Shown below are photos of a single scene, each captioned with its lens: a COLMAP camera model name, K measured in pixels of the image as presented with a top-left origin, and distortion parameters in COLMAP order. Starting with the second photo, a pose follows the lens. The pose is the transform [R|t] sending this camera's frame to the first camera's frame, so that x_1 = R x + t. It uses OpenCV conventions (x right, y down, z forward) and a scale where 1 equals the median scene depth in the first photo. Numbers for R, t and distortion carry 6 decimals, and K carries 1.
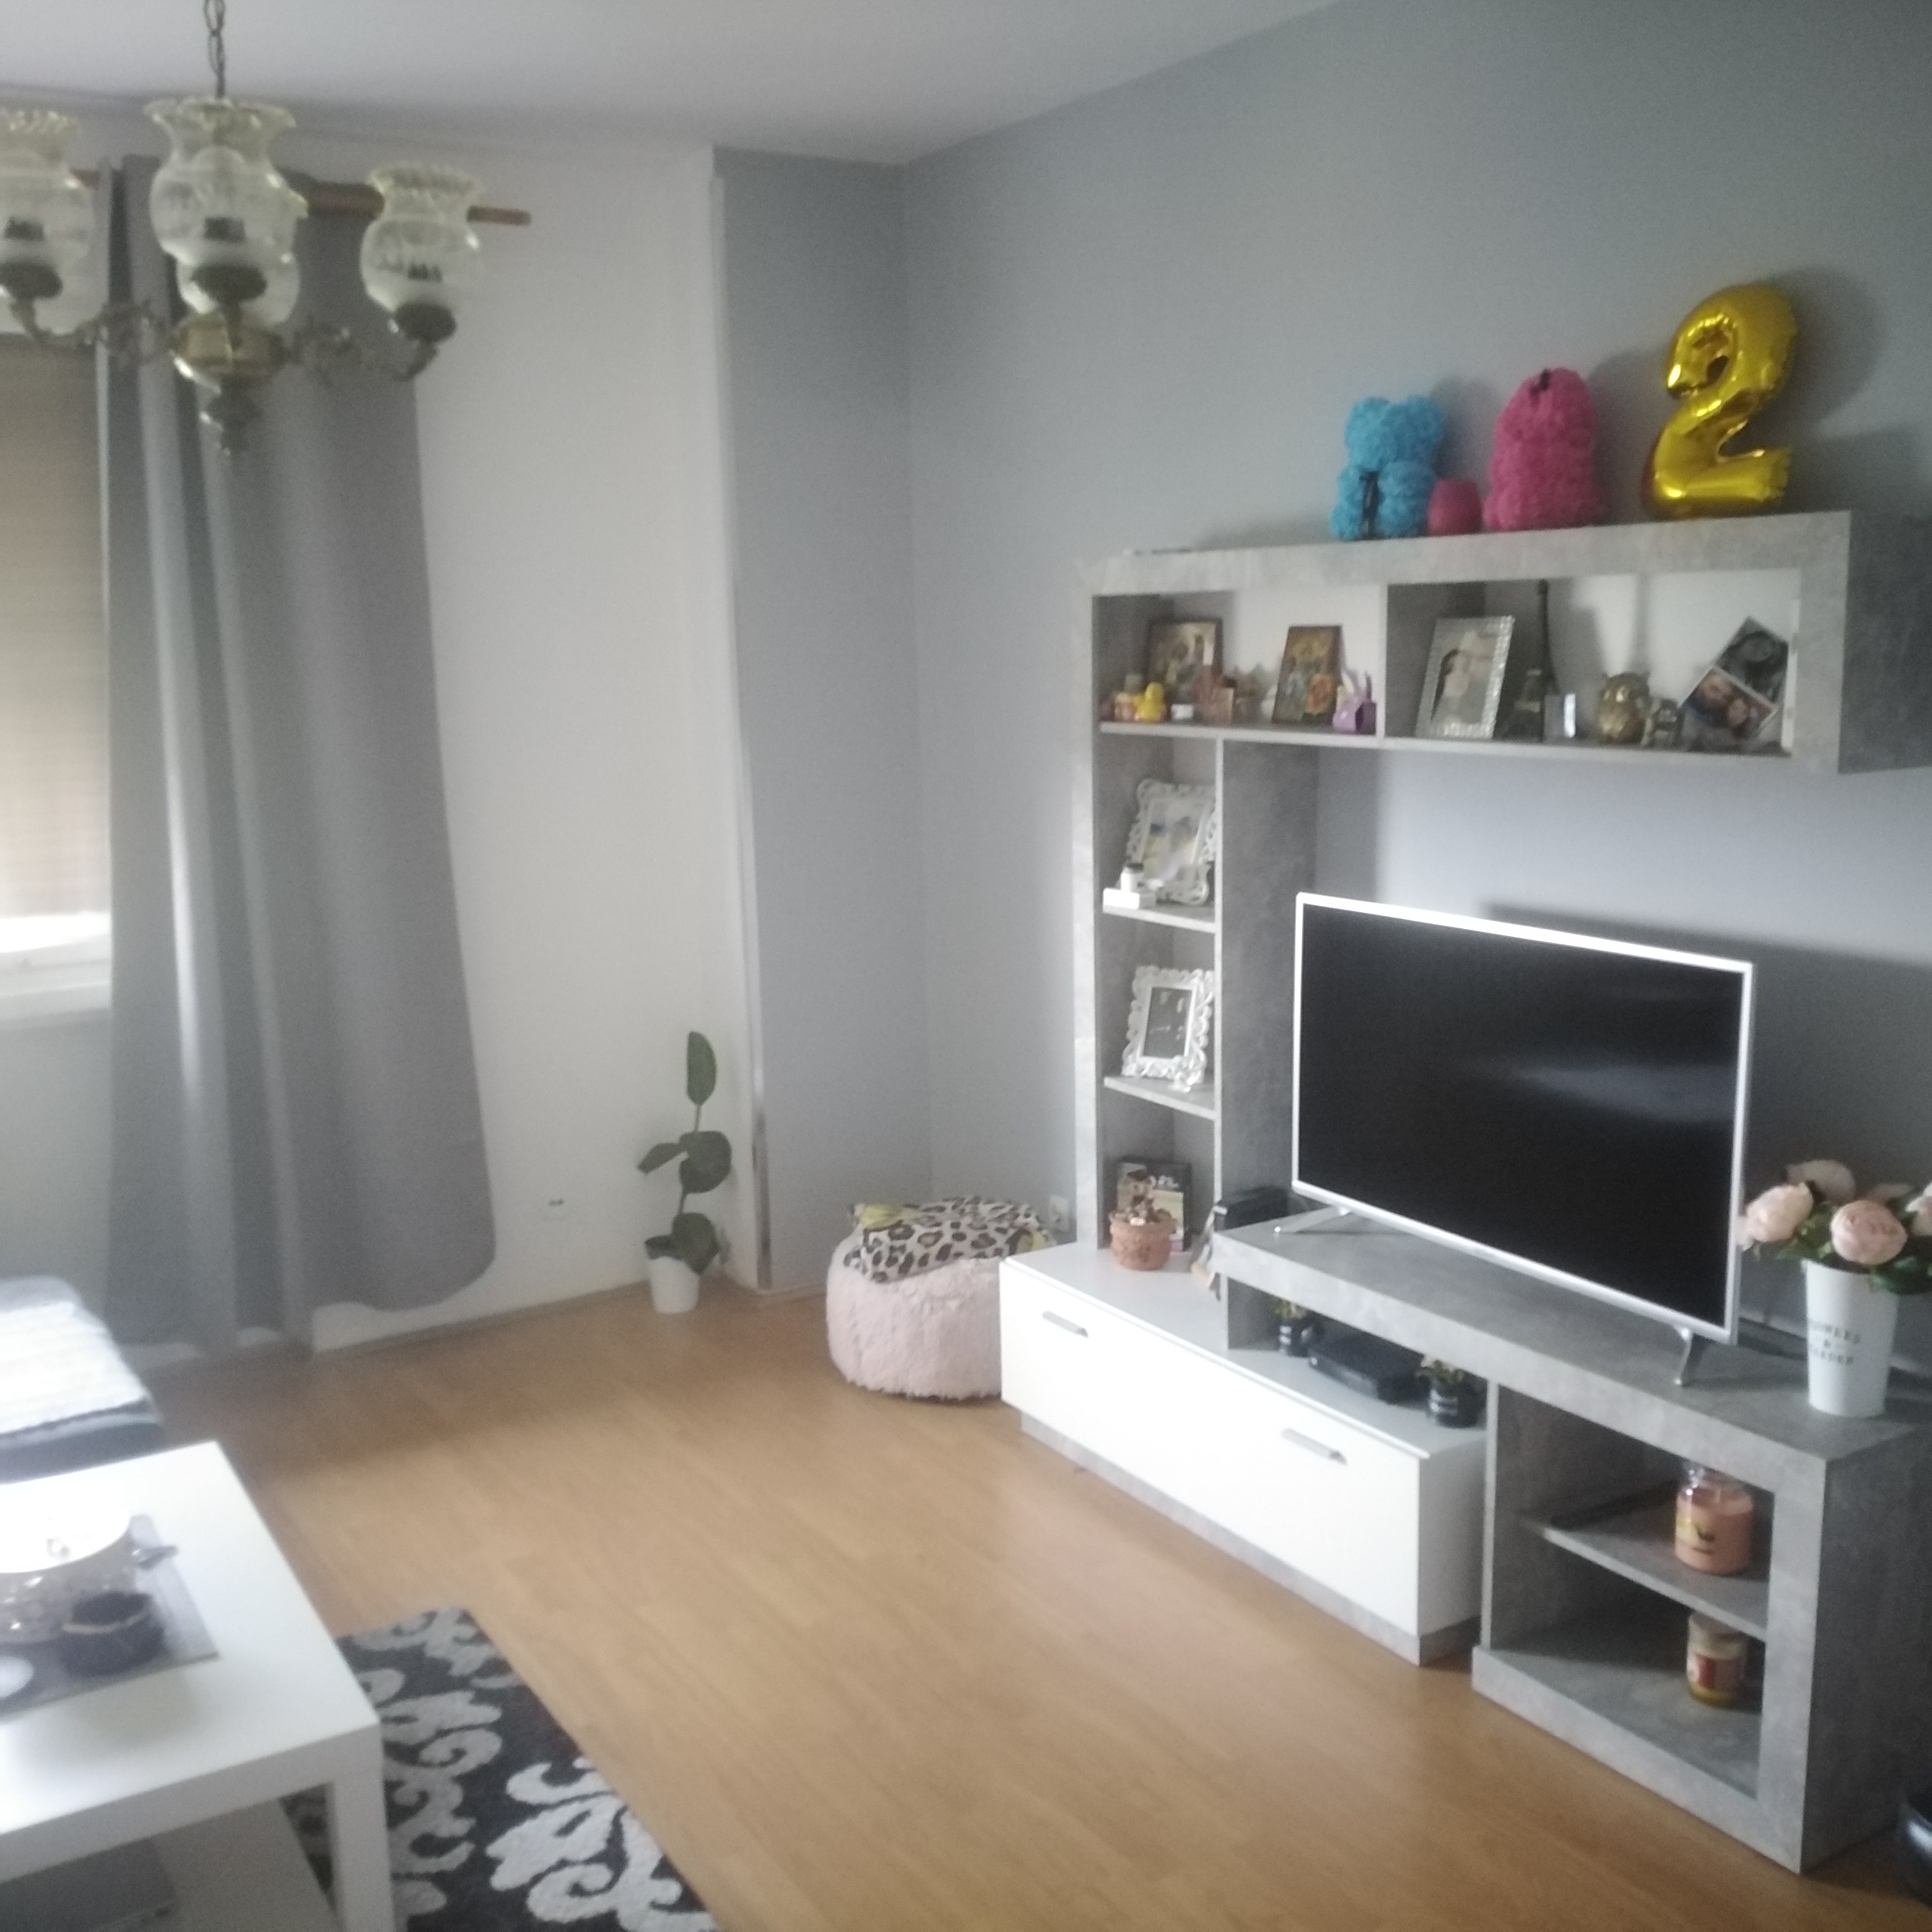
lens RADIAL K [[2021.6, 0, 965.4], [0, 2021.6, 967.2], [0, 0, 1]] dist [-0.014554, 0.000000]
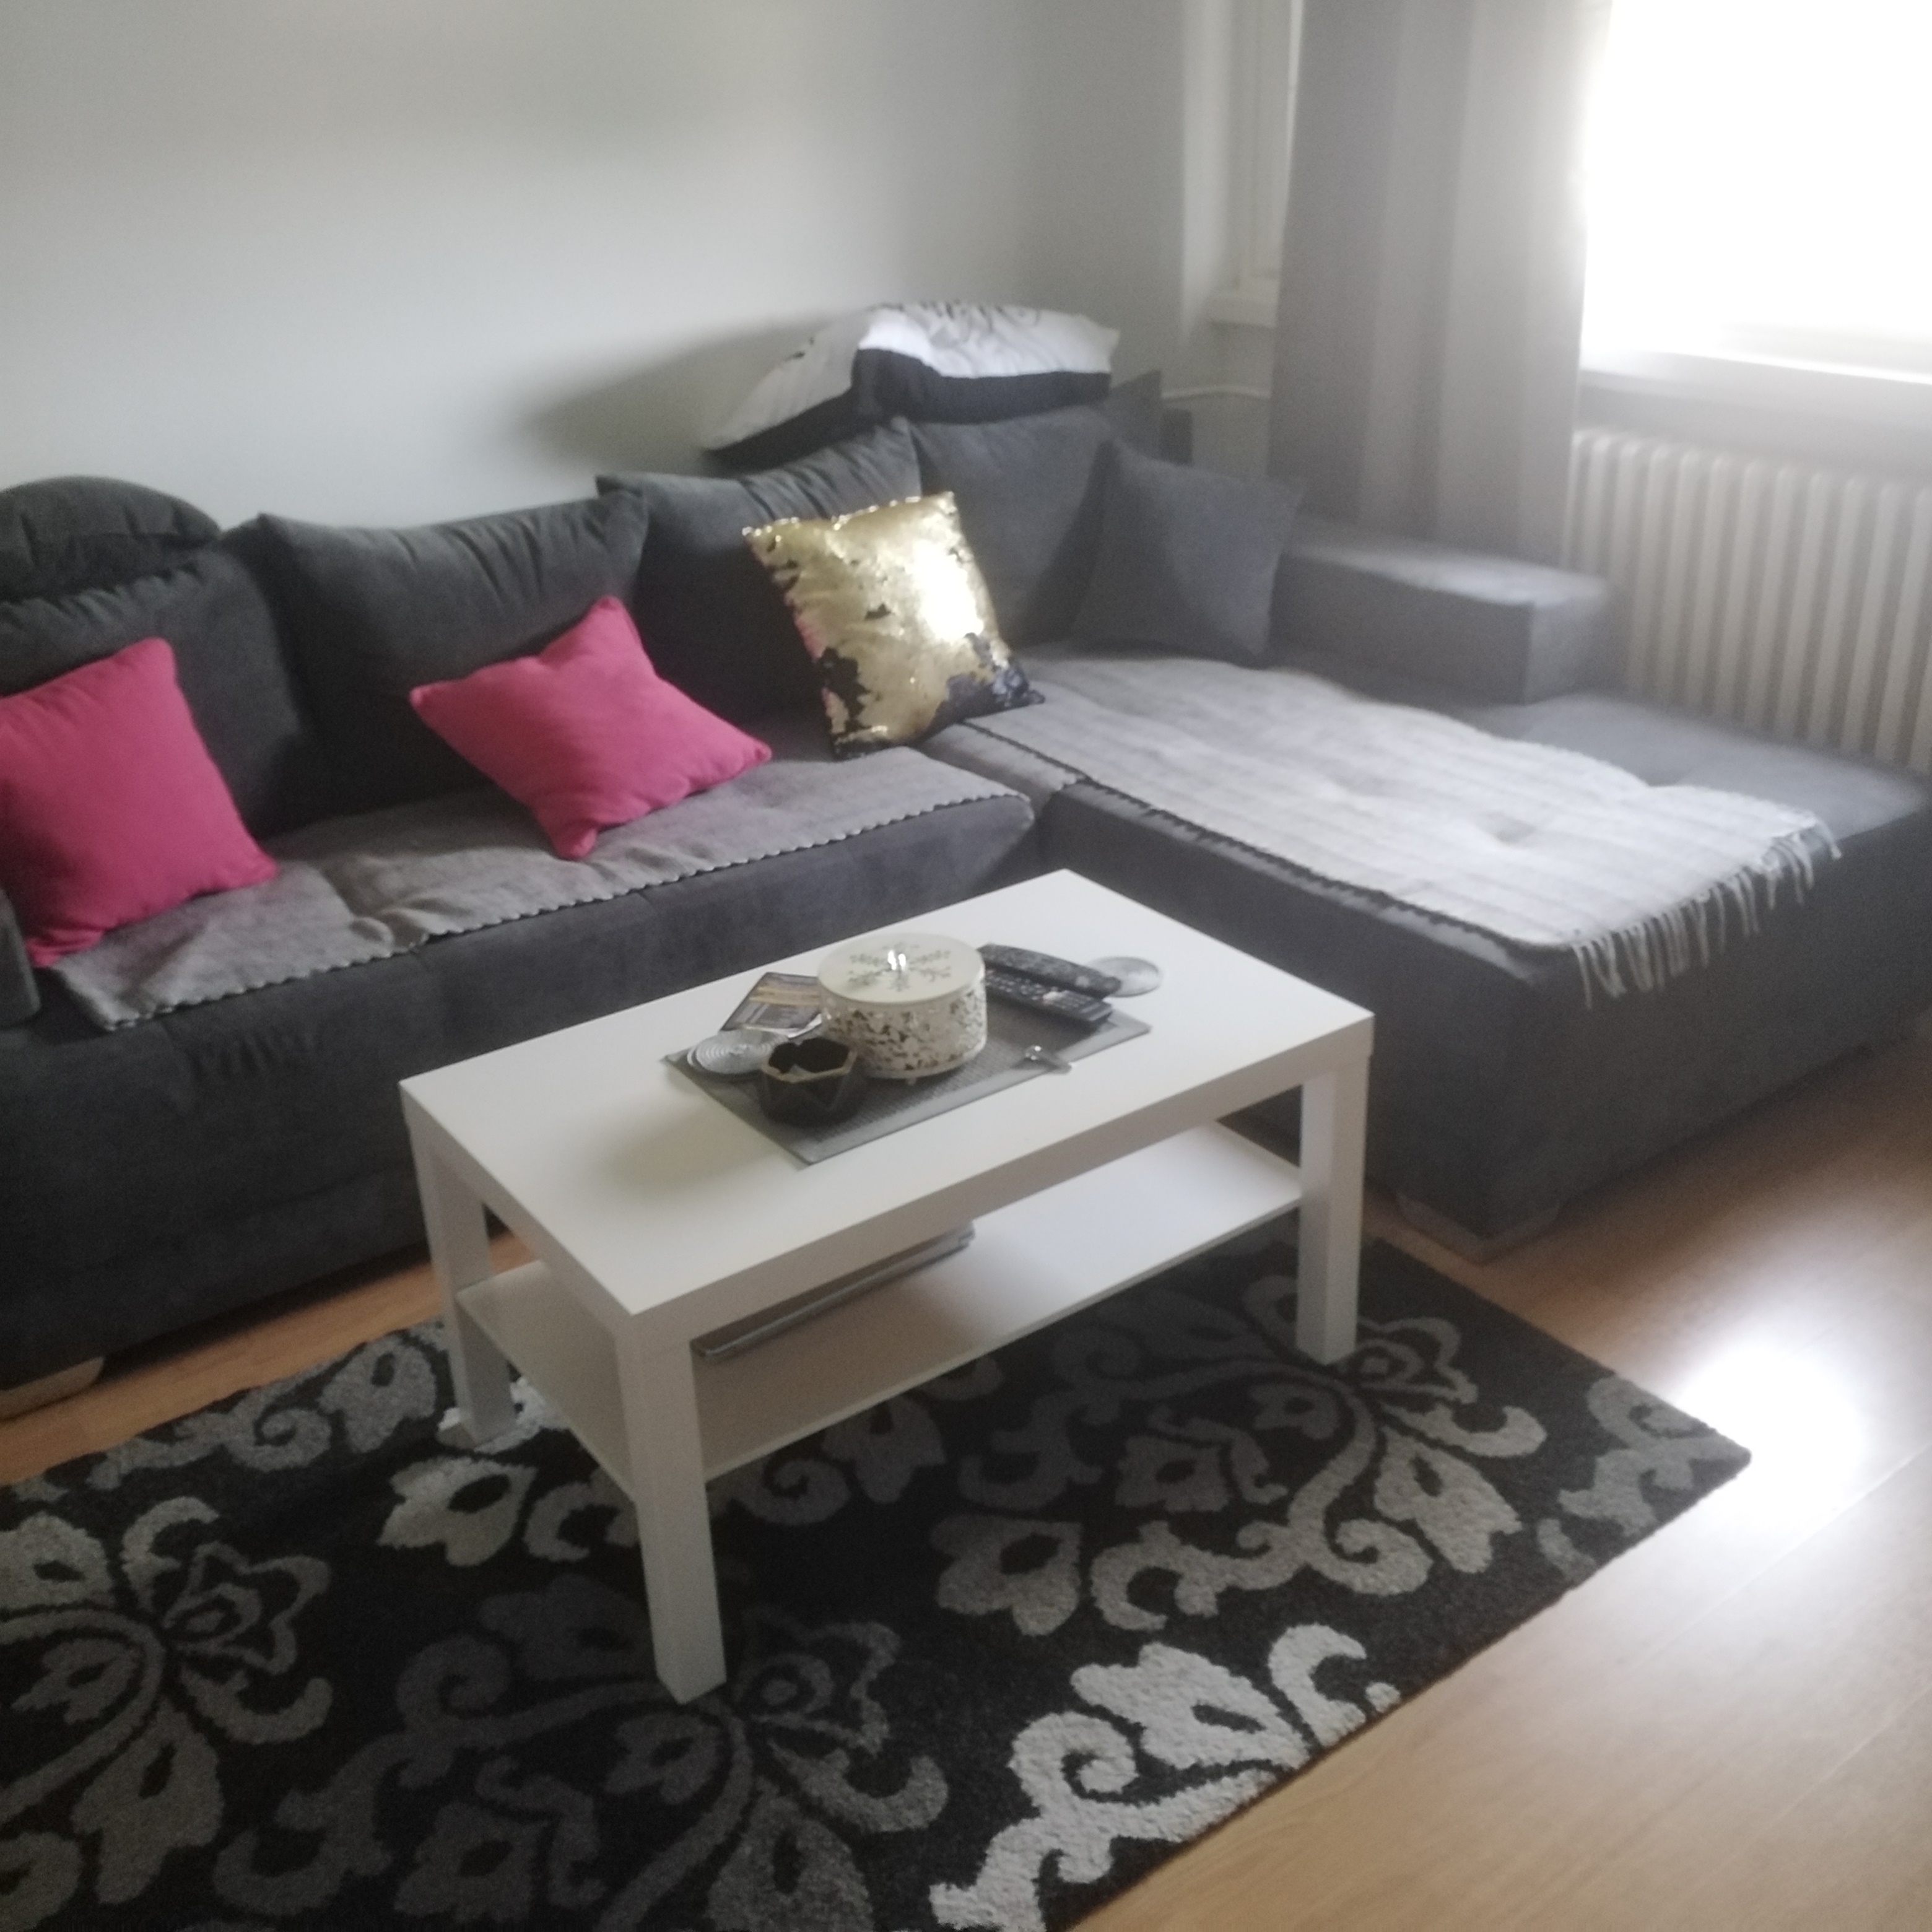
lens RADIAL K [[2021.6, 0, 965.3], [0, 2021.6, 964.9], [0, 0, 1]] dist [-0.014554, 0.000000]
pose [[0.074861, 0.453829, -0.887939, 0.300534], [-0.128449, 0.887408, 0.442729, -0.103799], [0.988887, 0.080912, 0.124726, 0.805314]]
